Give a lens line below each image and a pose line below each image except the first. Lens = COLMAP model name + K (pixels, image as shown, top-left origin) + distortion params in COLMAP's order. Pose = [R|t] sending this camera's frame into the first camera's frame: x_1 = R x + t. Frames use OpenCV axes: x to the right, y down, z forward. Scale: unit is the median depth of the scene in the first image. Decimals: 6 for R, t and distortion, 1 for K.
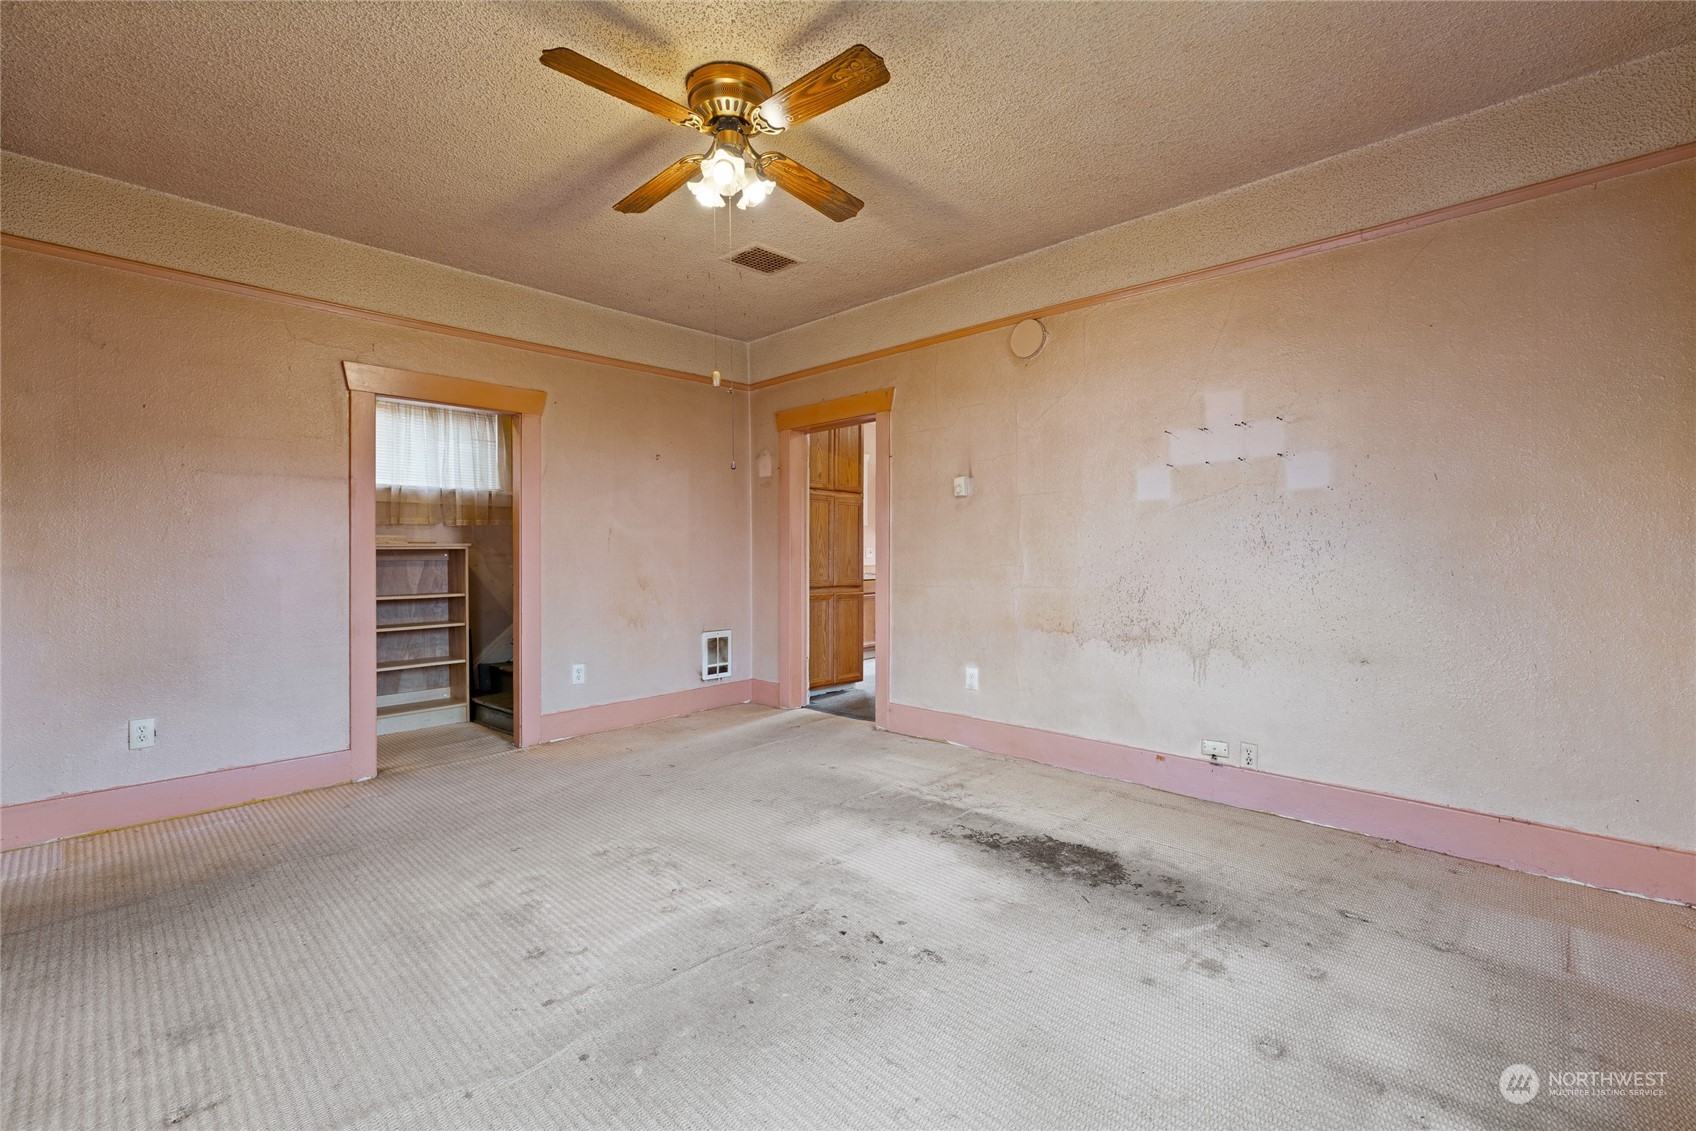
lens RADIAL K [[706.7, 0, 842.5], [0, 706.7, 562.5], [0, 0, 1]] dist [0.008387, 0.000469]
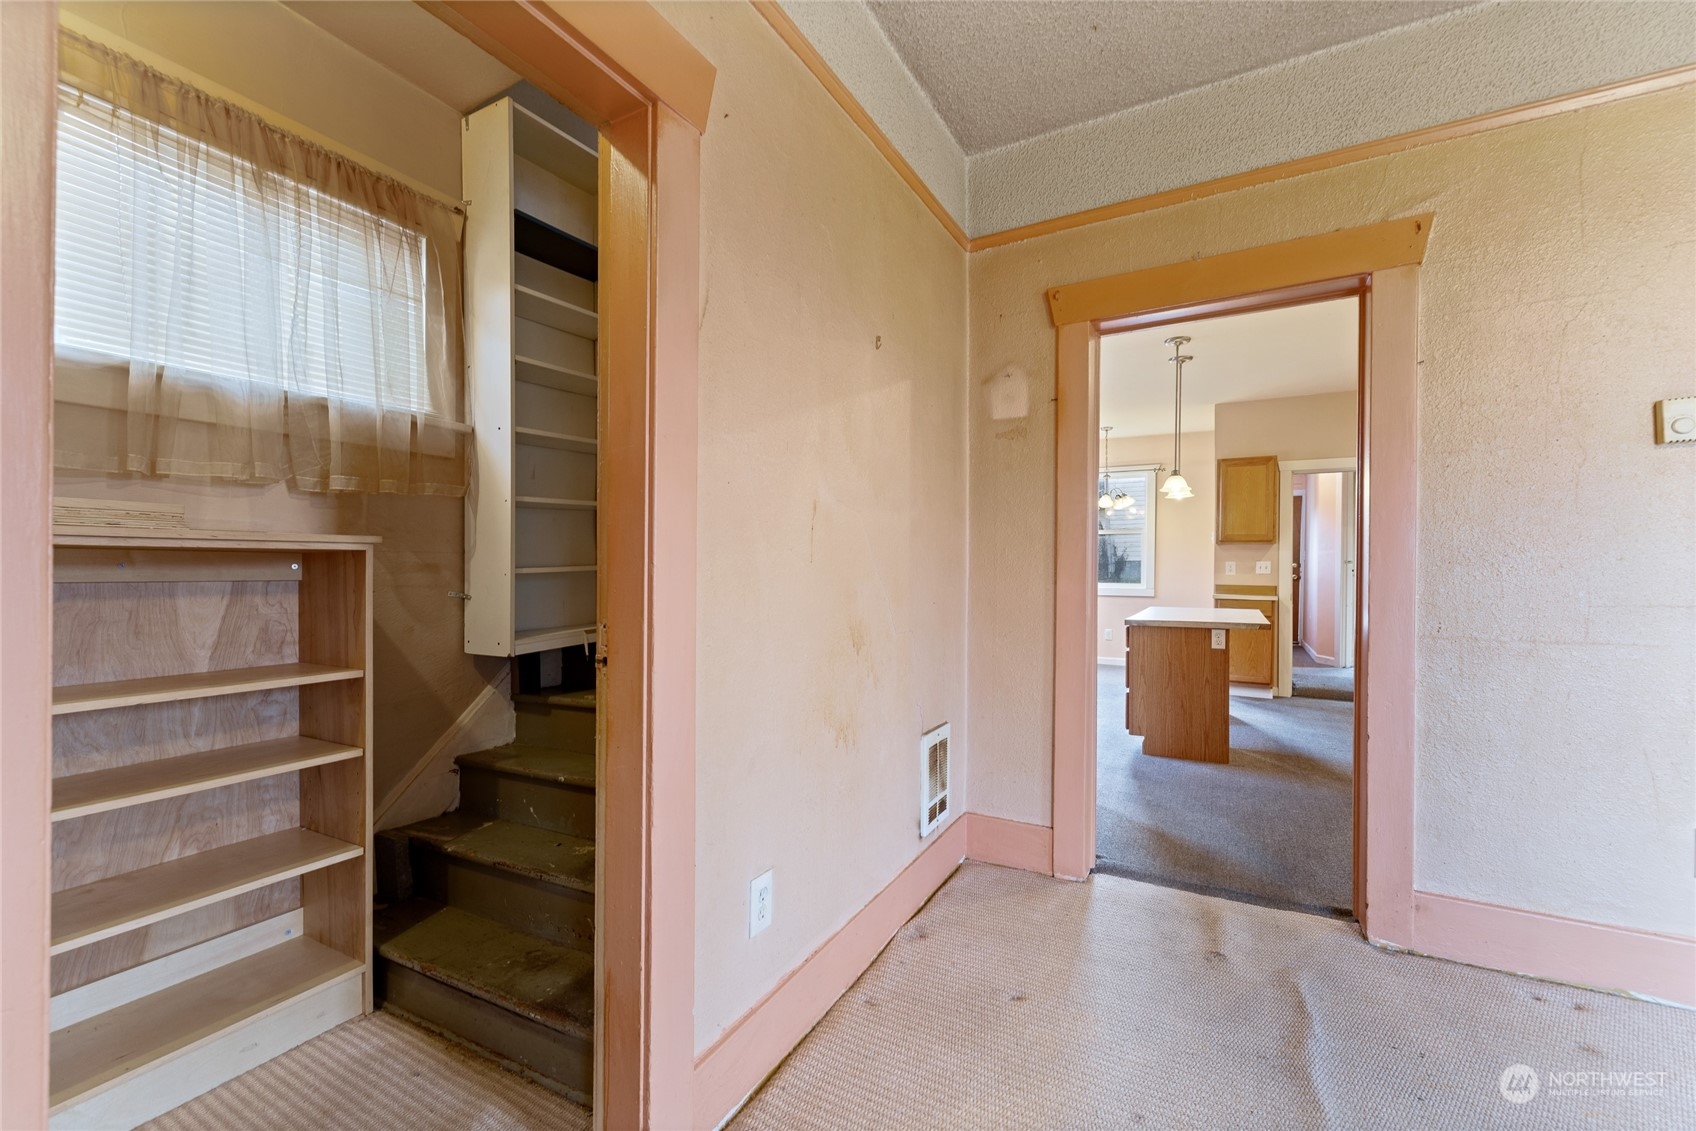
lens RADIAL K [[706.7, 0, 840.6], [0, 706.7, 570.0], [0, 0, 1]] dist [0.008387, 0.000469]
pose [[0.972275, 0.006532, 0.233747, -0.363034], [-0.003697, 0.999914, -0.012564, -0.004854], [-0.233809, 0.011351, 0.972216, 0.557179]]
